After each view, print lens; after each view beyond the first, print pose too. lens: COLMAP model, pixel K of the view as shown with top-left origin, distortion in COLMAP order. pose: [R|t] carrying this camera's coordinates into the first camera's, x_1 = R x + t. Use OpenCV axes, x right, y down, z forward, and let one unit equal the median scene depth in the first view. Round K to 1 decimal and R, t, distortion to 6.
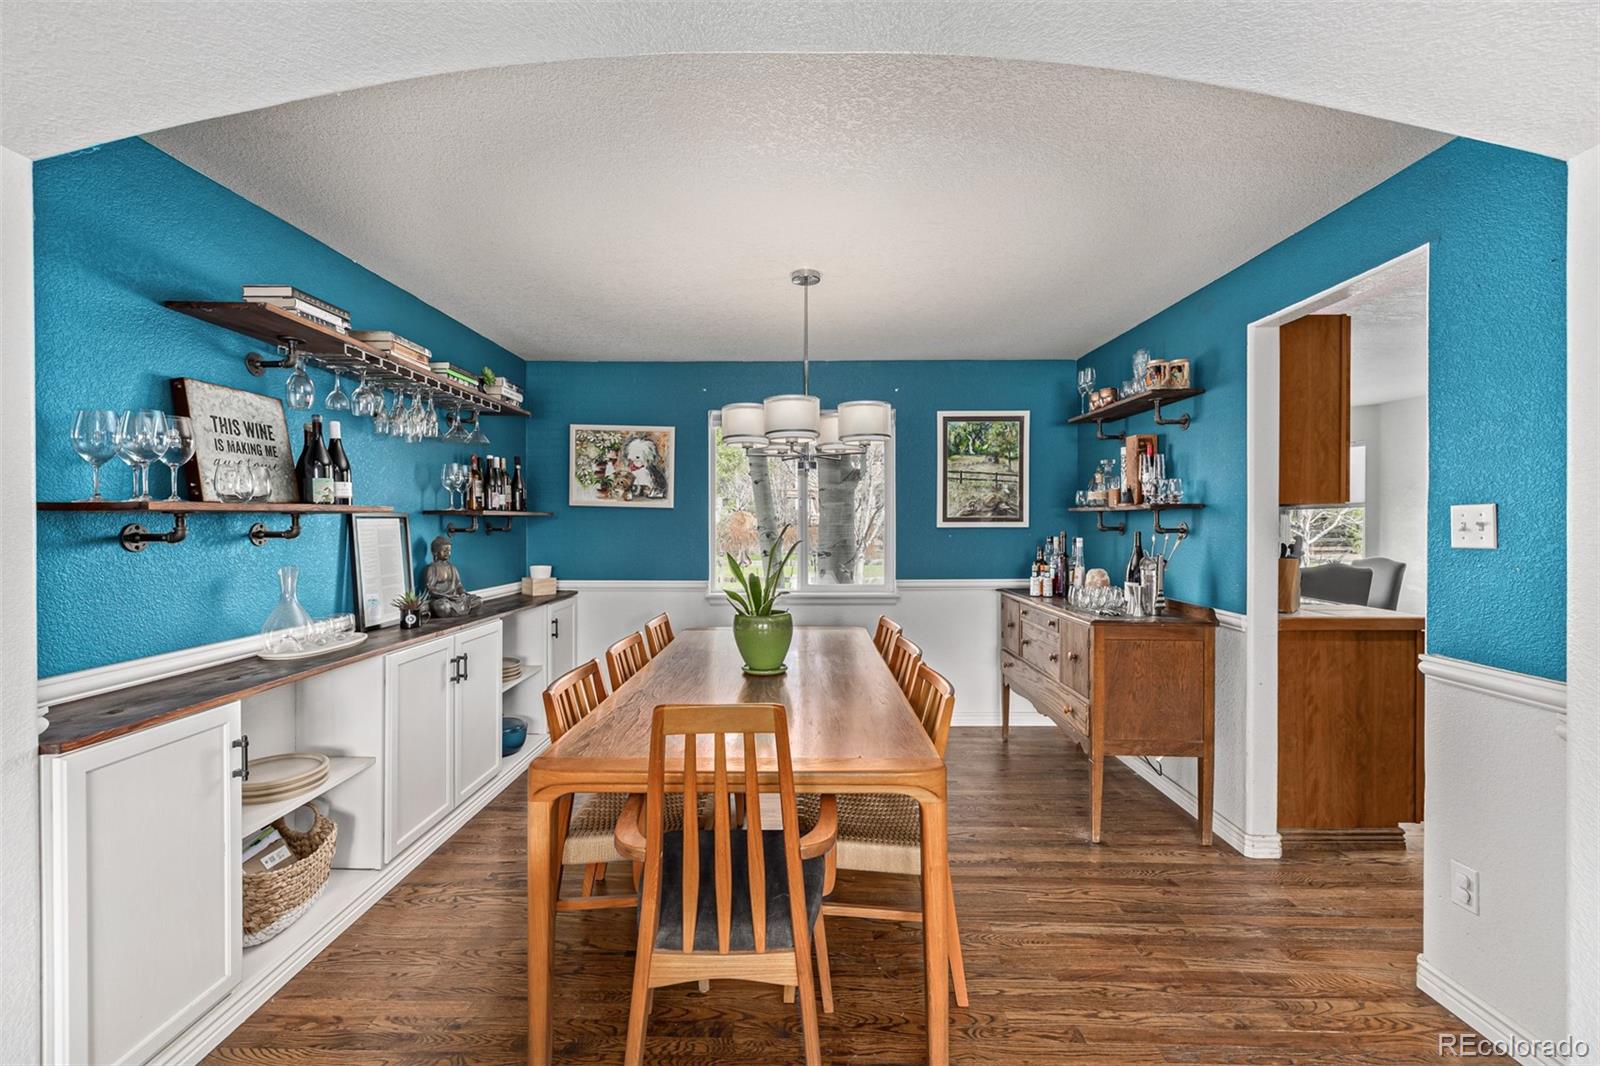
lens RADIAL K [[679.6, 0, 797.9], [0, 679.6, 522.7], [0, 0, 1]] dist [0.000508, 0.000488]
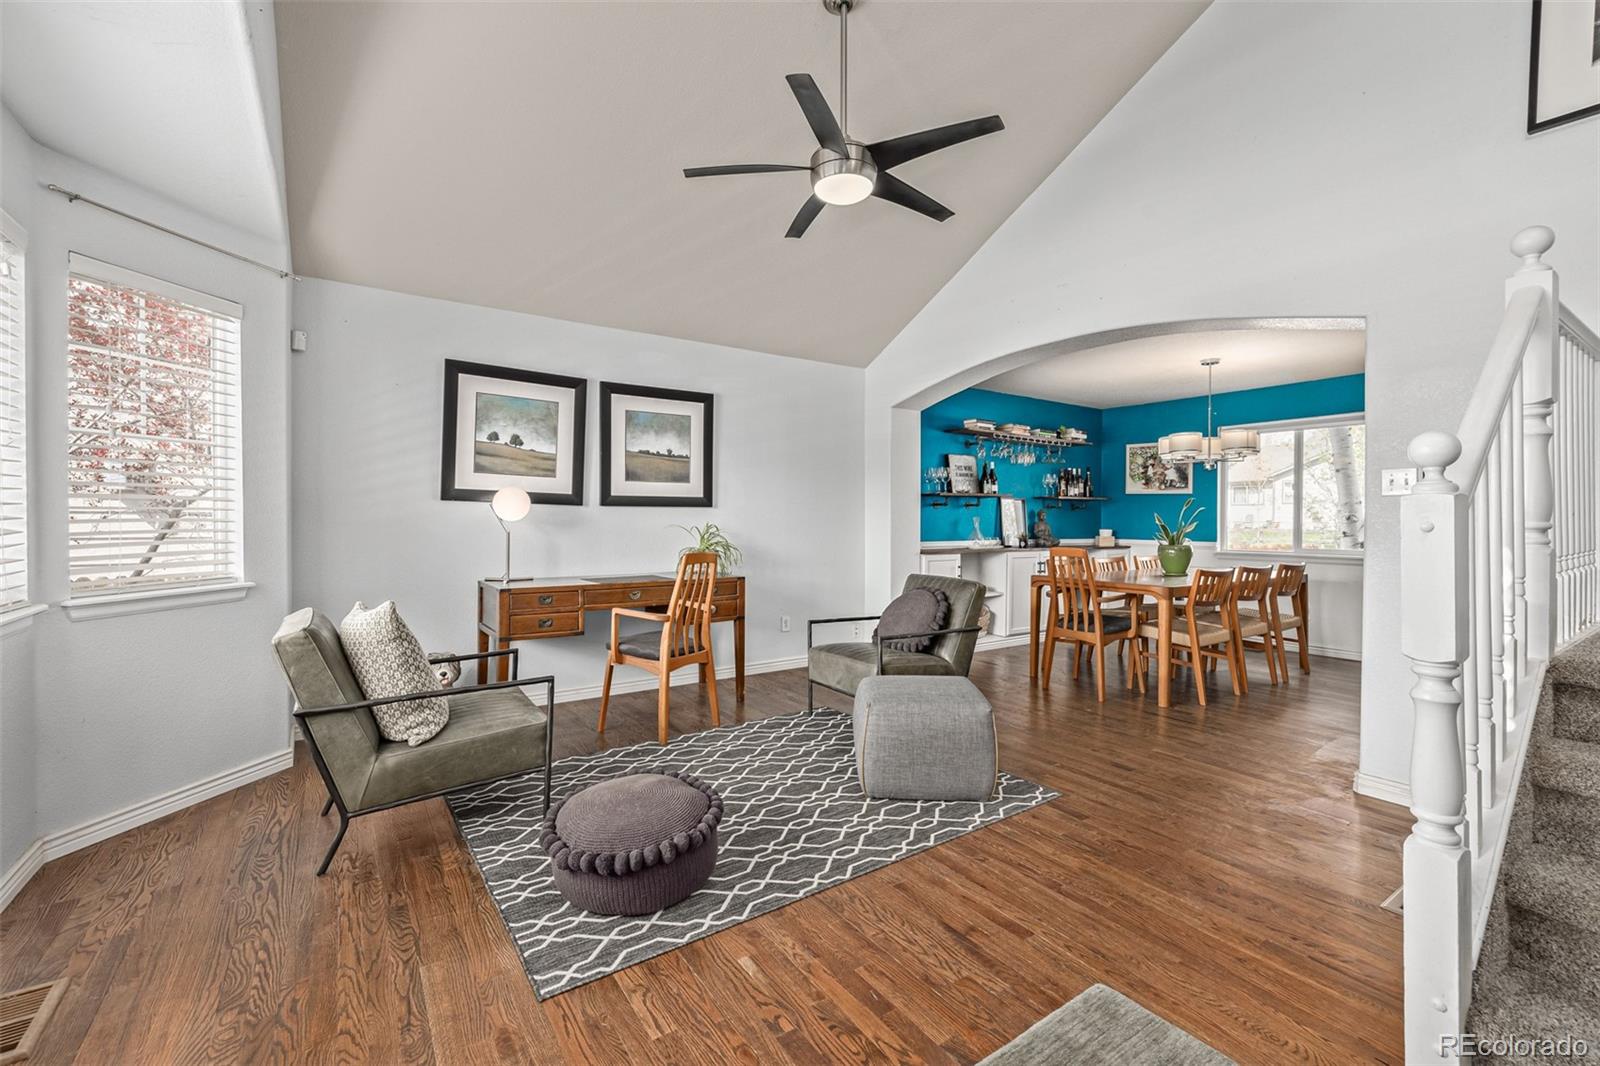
lens RADIAL K [[679.6, 0, 797.9], [0, 679.6, 522.7], [0, 0, 1]] dist [0.000508, 0.000488]
pose [[0.577195, 0.007924, -0.816568, 0.923861], [-0.004925, 0.999969, 0.006223, 0.064097], [0.816591, 0.000430, 0.577216, -1.008761]]
